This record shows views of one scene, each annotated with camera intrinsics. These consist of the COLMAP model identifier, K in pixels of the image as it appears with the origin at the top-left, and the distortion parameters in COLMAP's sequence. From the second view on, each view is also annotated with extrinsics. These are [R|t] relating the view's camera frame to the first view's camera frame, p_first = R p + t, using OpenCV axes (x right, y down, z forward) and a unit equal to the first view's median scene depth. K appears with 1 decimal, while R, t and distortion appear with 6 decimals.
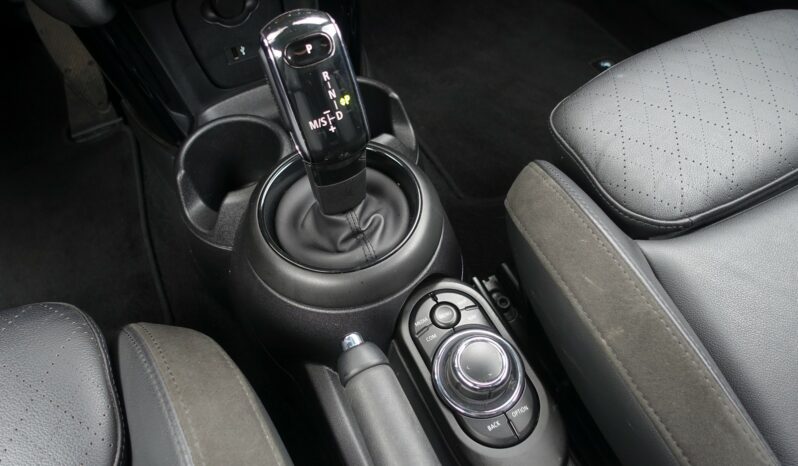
lens RADIAL K [[553.8, 0, 396.4], [0, 553.8, 232.4], [0, 0, 1]] dist [-0.001413, -0.000214]
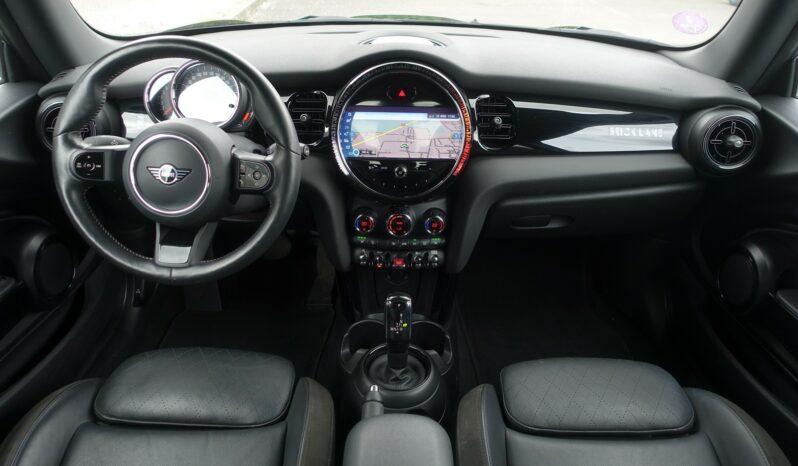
lens RADIAL K [[553.8, 0, 394.4], [0, 553.8, 232.7], [0, 0, 1]] dist [-0.001413, -0.000214]
pose [[0.888988, 0.272794, -0.367808, 0.600278], [-0.401879, 0.849809, -0.341055, 0.273846], [0.219529, 0.451008, 0.865100, -1.318308]]
